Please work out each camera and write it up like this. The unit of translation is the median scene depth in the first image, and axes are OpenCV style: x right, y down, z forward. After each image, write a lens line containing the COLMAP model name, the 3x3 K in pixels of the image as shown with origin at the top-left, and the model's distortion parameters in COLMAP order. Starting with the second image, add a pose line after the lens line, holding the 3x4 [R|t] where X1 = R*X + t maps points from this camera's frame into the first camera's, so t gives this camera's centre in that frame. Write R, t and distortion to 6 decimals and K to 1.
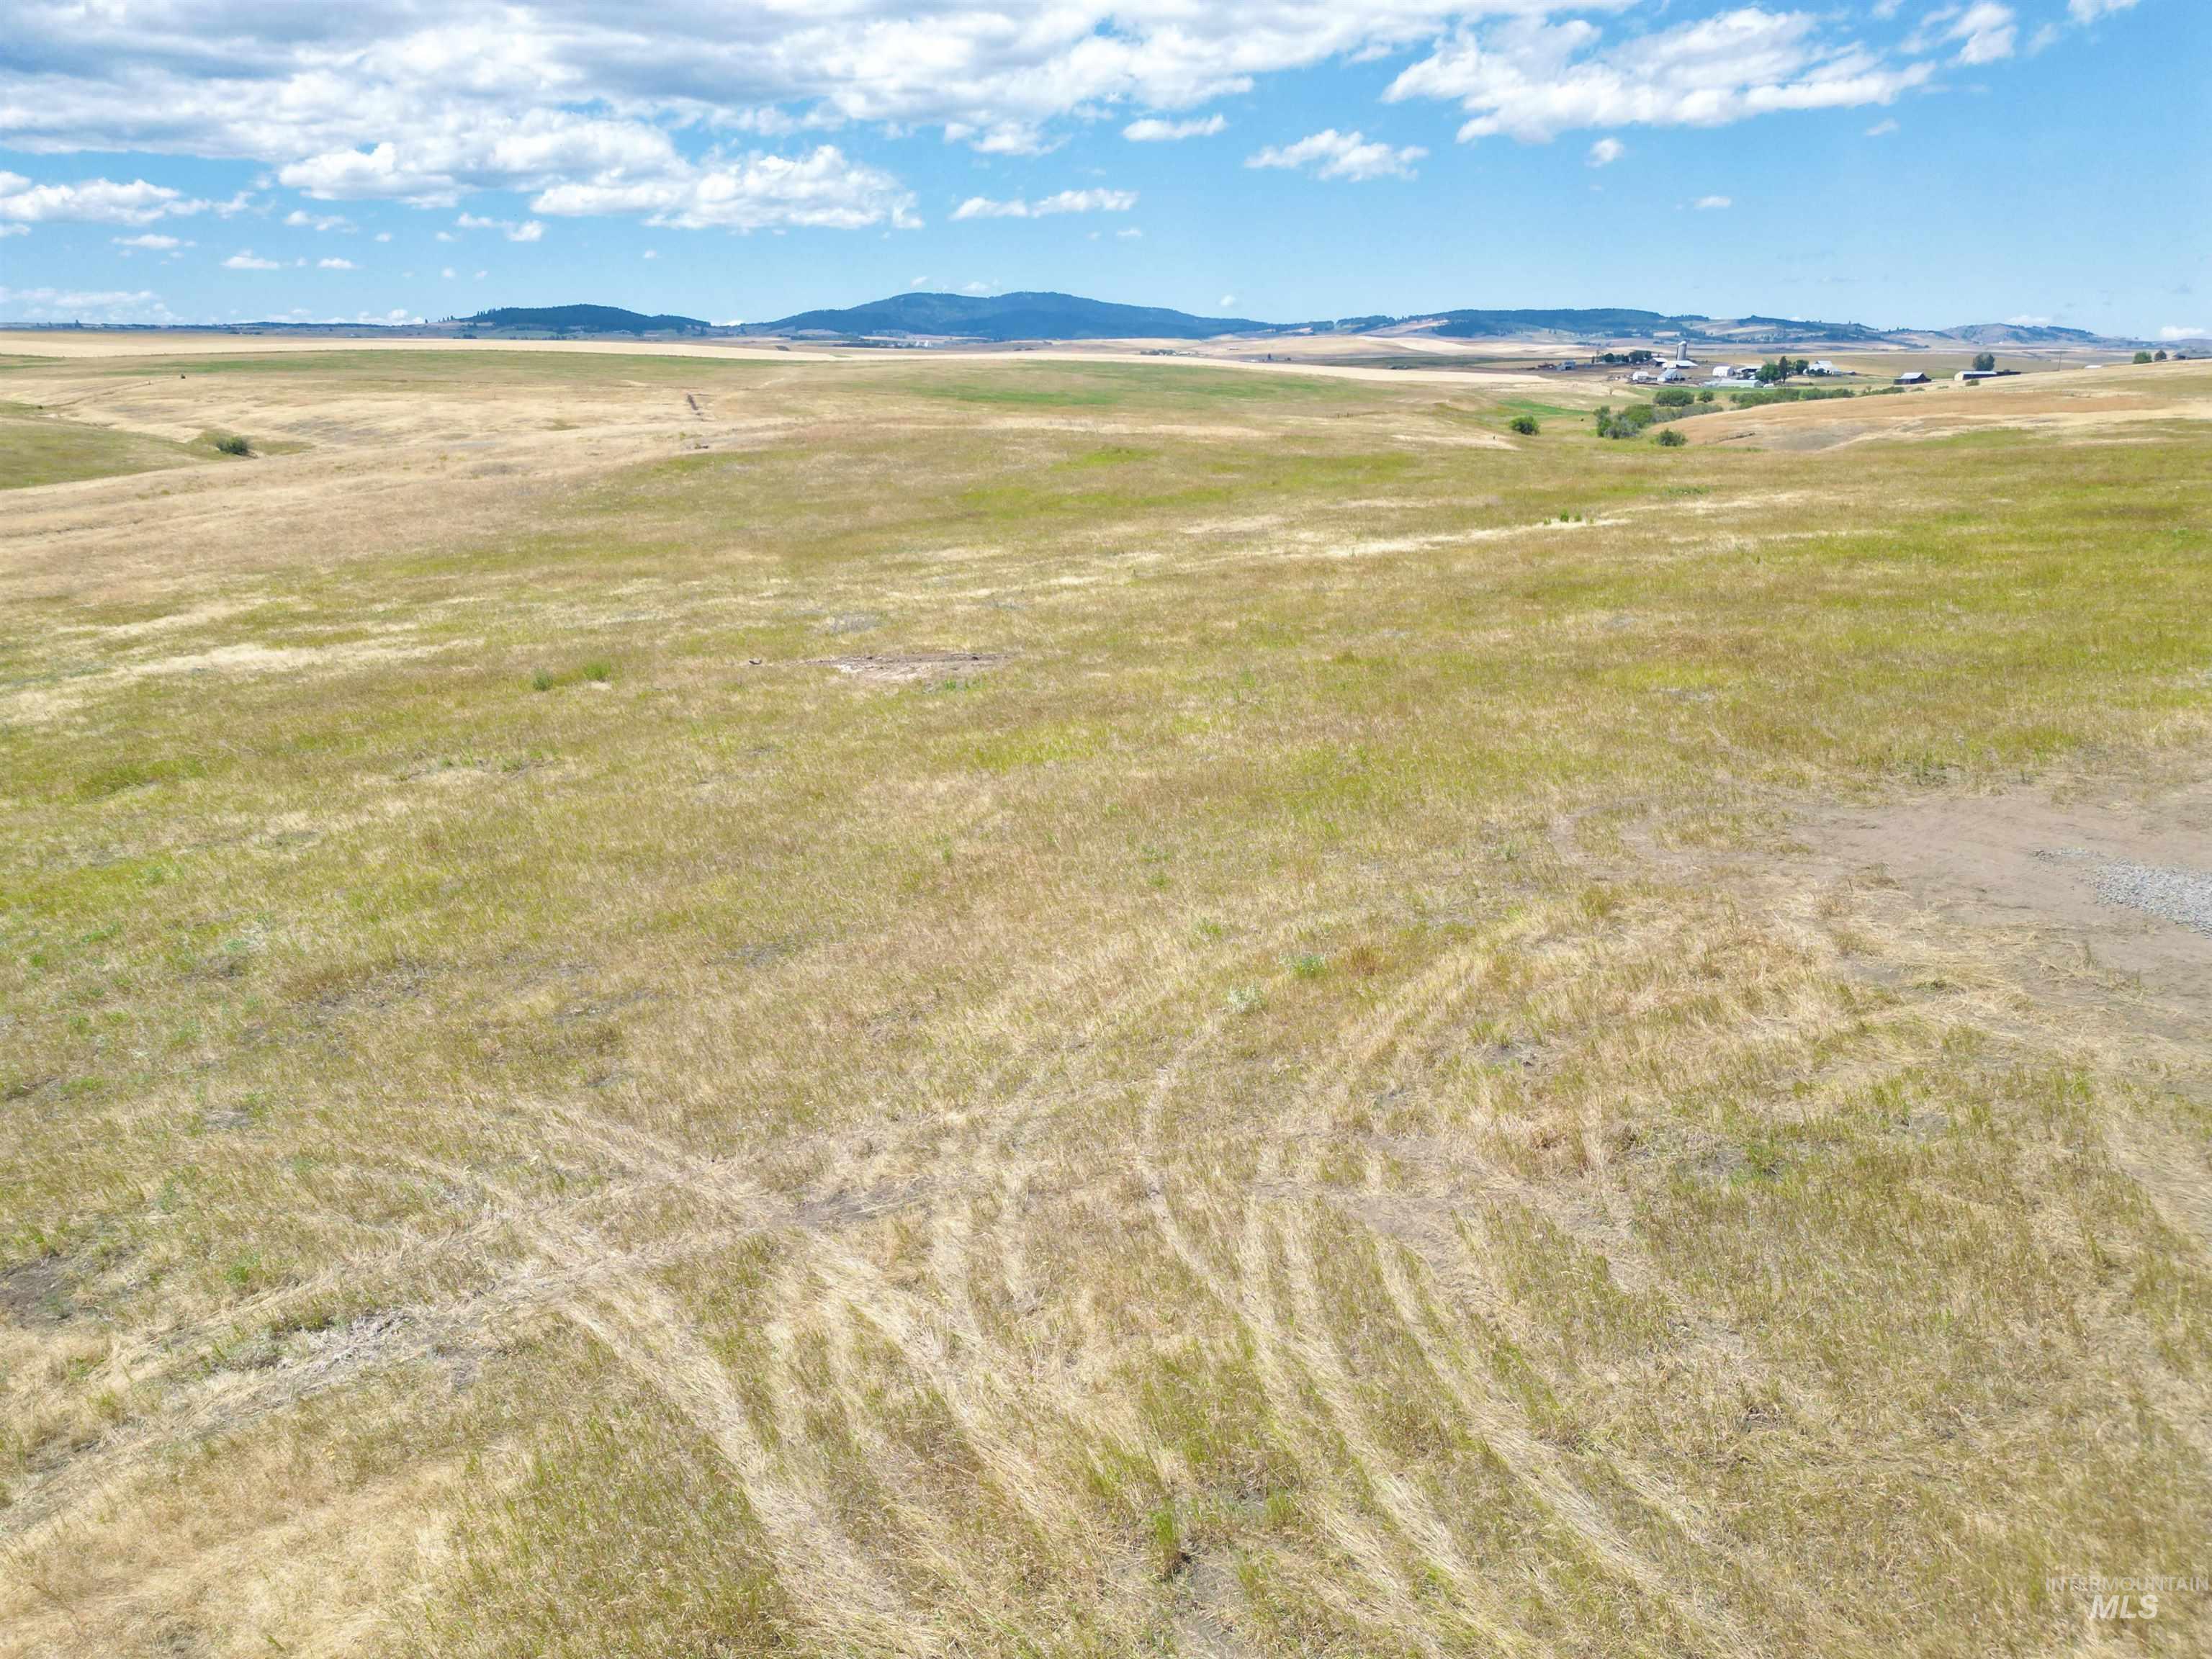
lens RADIAL K [[1555.8, 0, 1107.8], [0, 1555.8, 818.0], [0, 0, 1]] dist [0.063847, -0.054005]
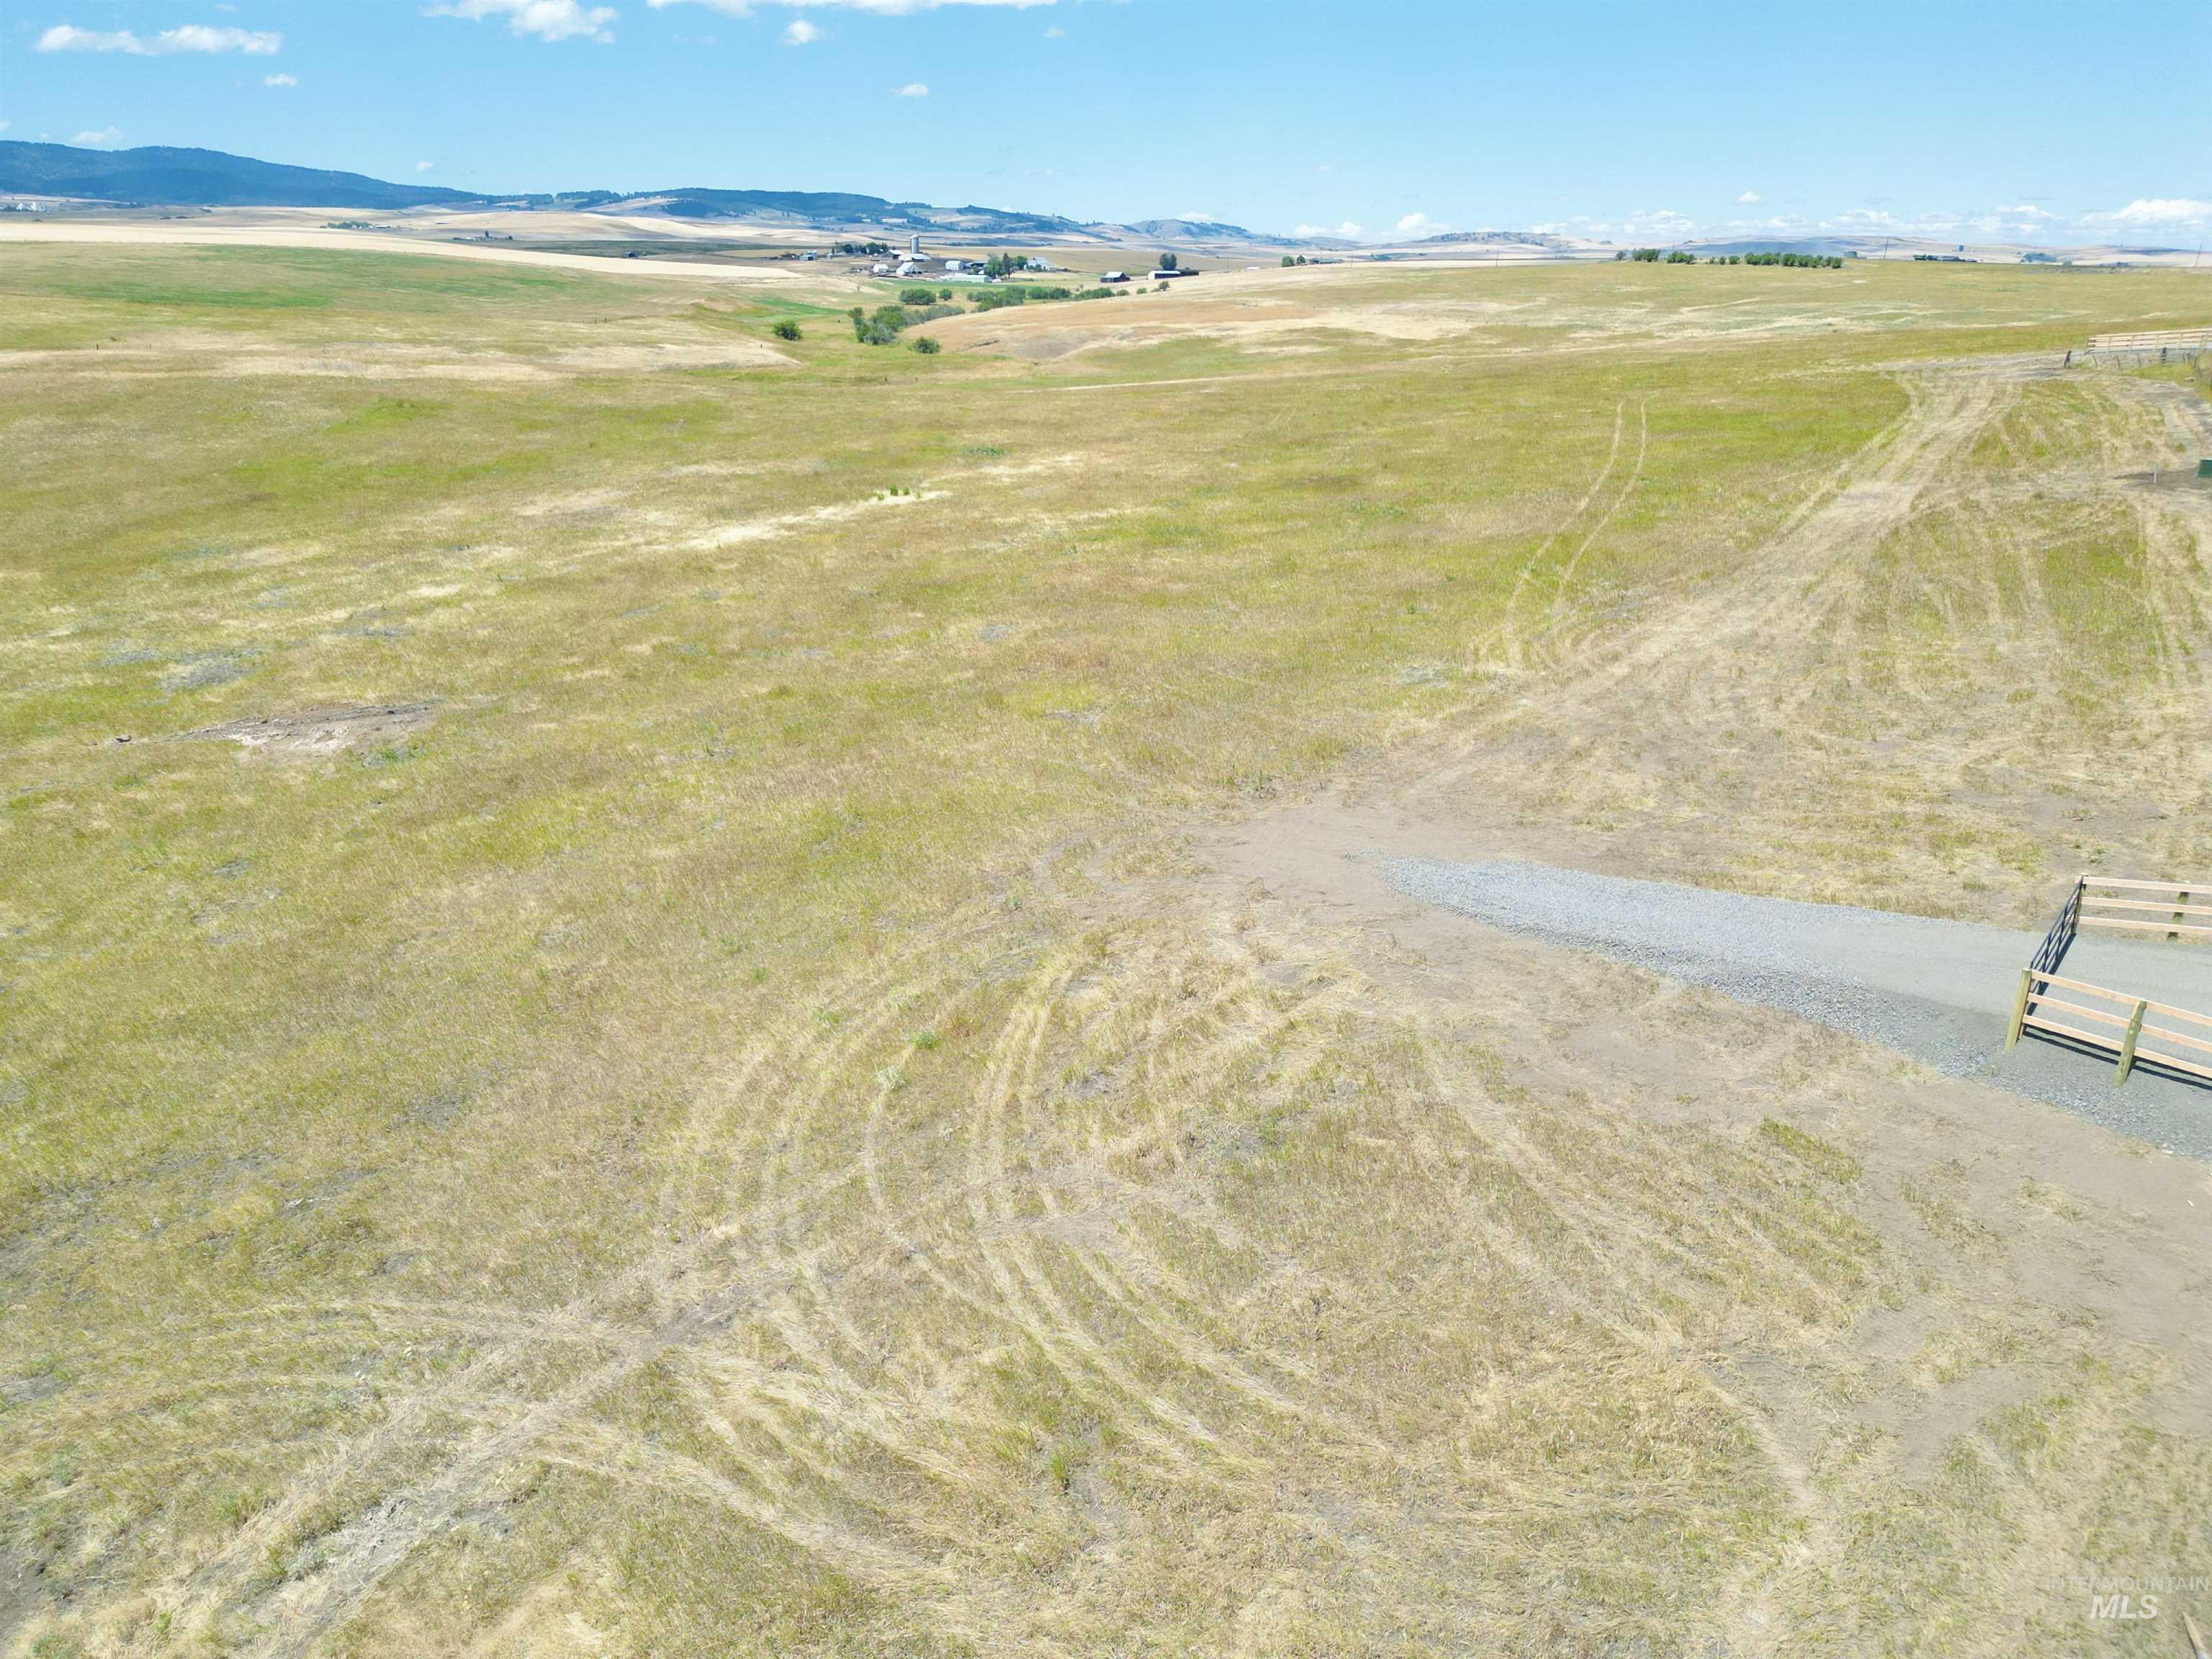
lens RADIAL K [[1555.8, 0, 1115.2], [0, 1555.8, 820.9], [0, 0, 1]] dist [0.063847, -0.054005]
pose [[0.896243, -0.139514, 0.421051, -0.090111], [0.109175, 0.989429, 0.095456, -0.069340], [-0.429917, -0.039584, 0.902000, -0.094676]]
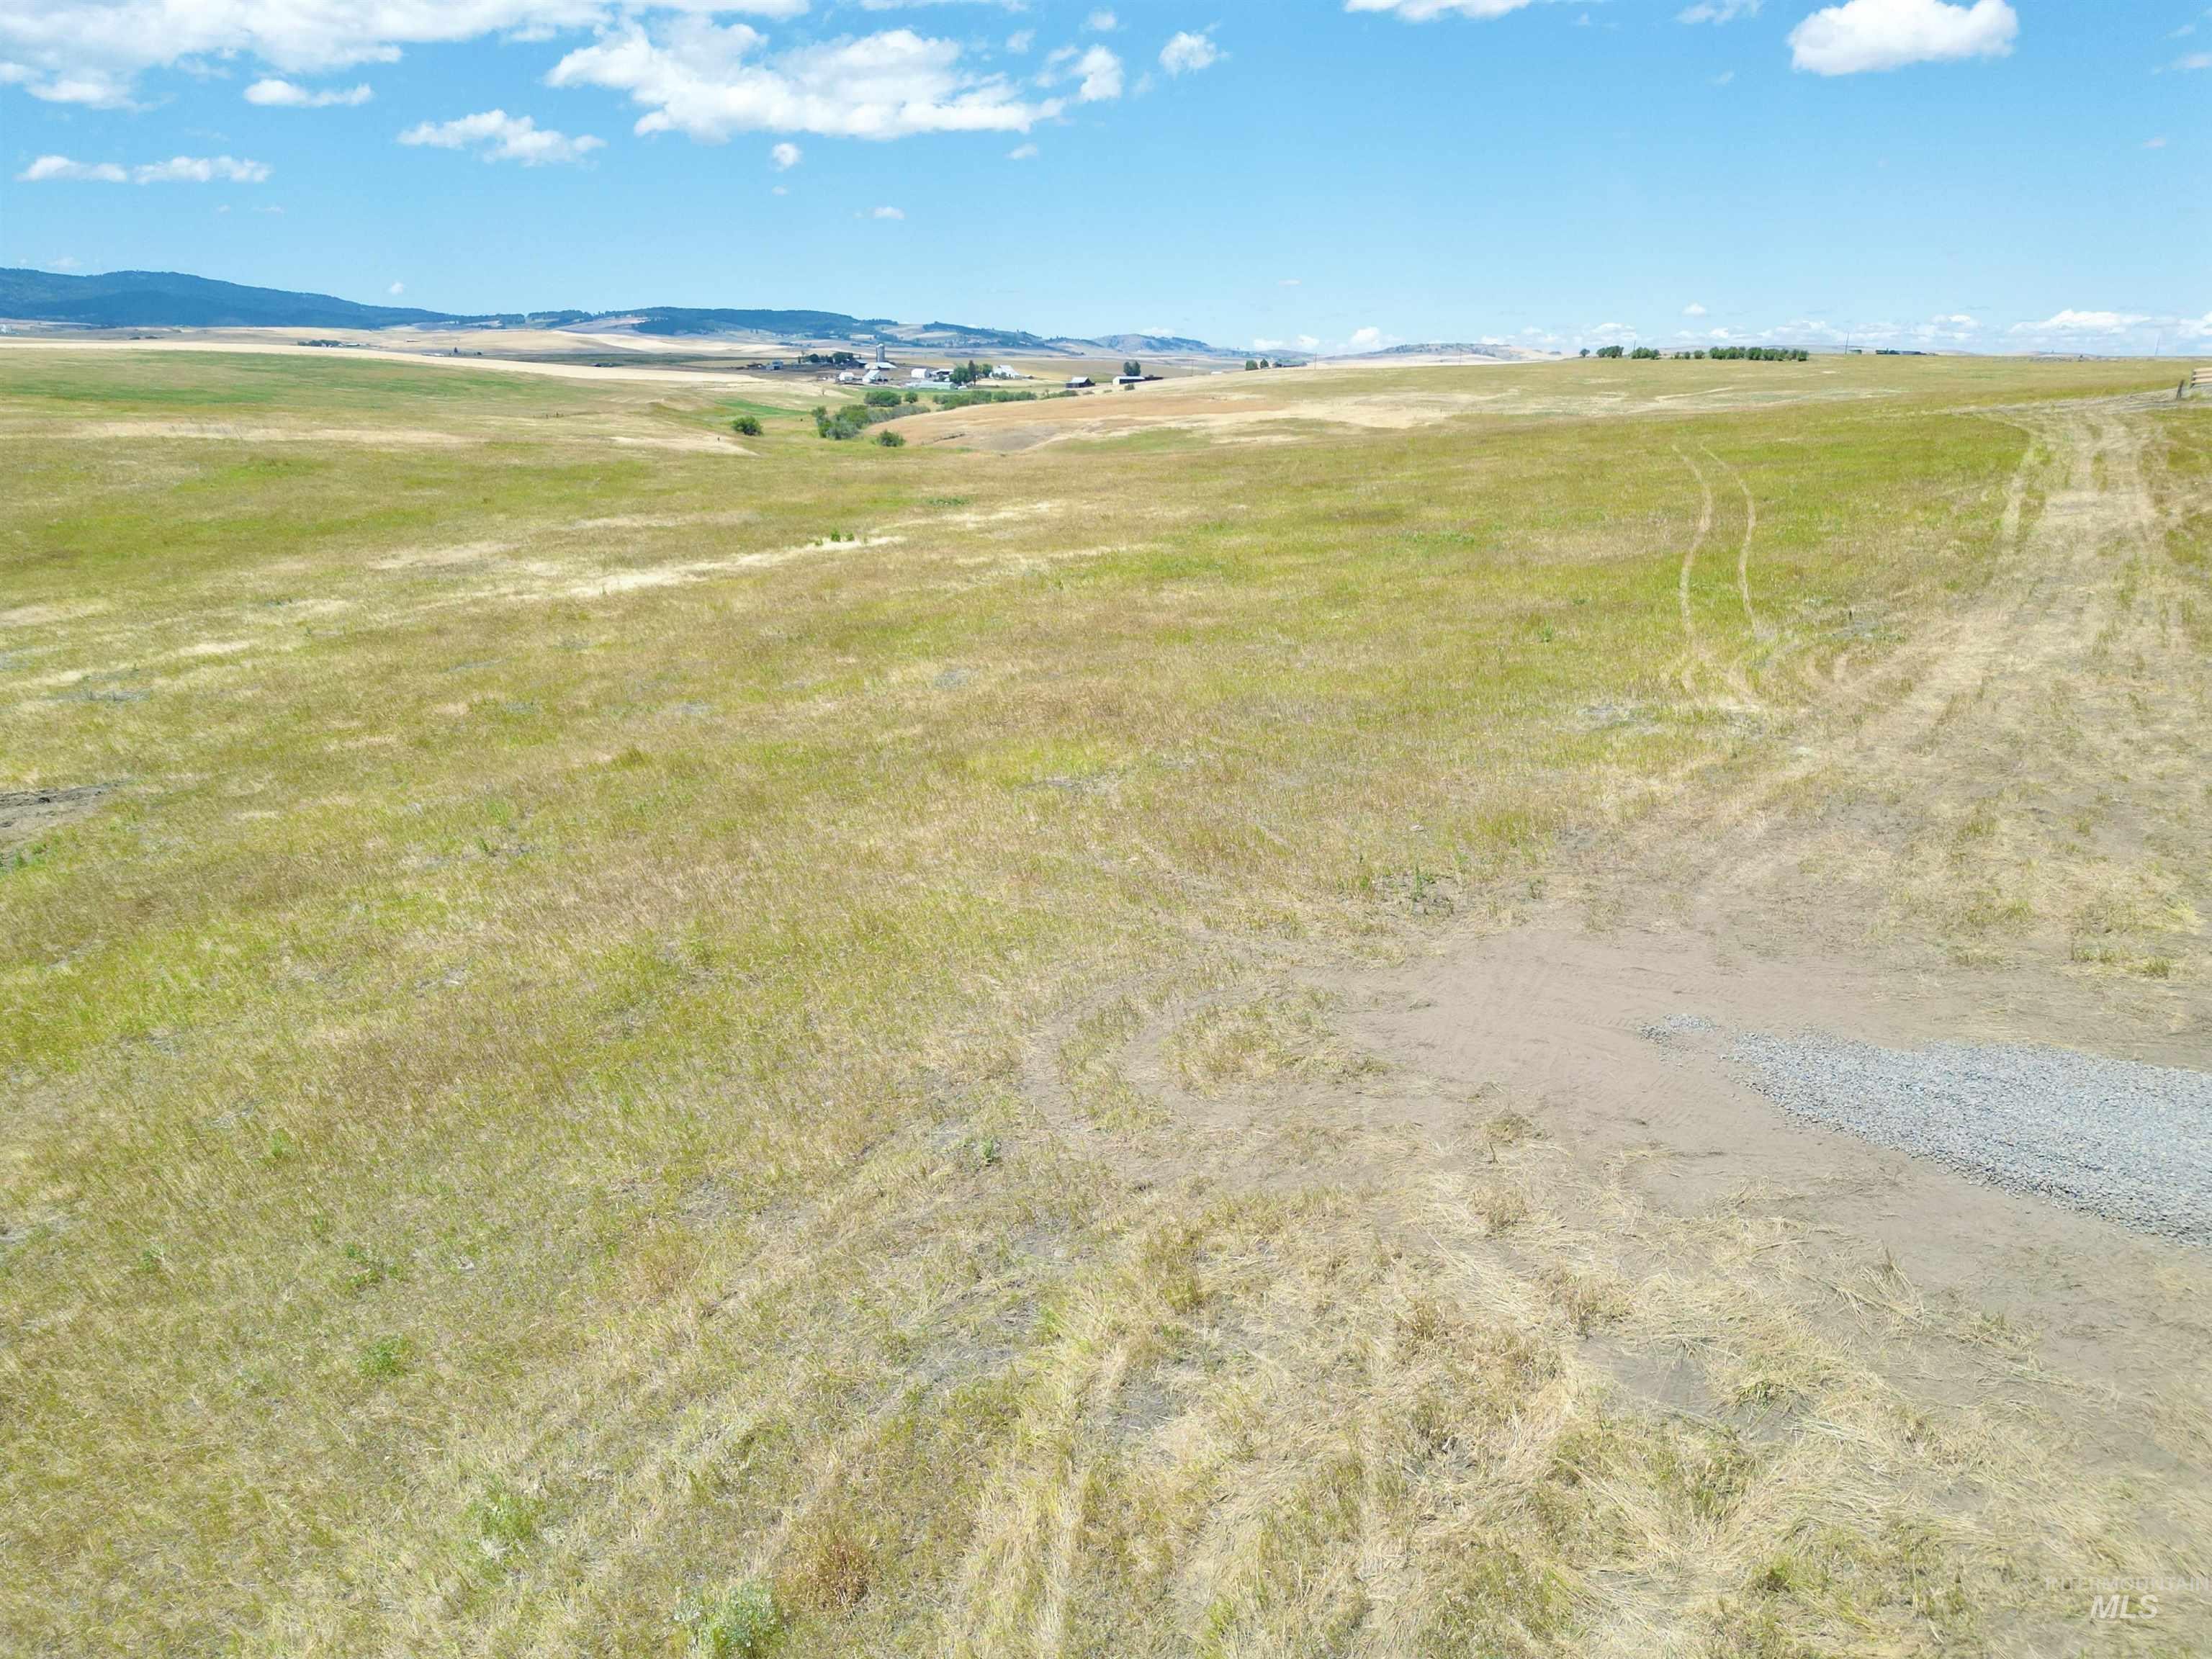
lens RADIAL K [[1555.8, 0, 1104.7], [0, 1555.8, 796.9], [0, 0, 1]] dist [0.063847, -0.054005]
pose [[0.888887, -0.116935, 0.442952, 0.015094], [0.122027, 0.992379, 0.017102, -0.052735], [-0.441576, 0.038851, 0.896382, 0.172174]]
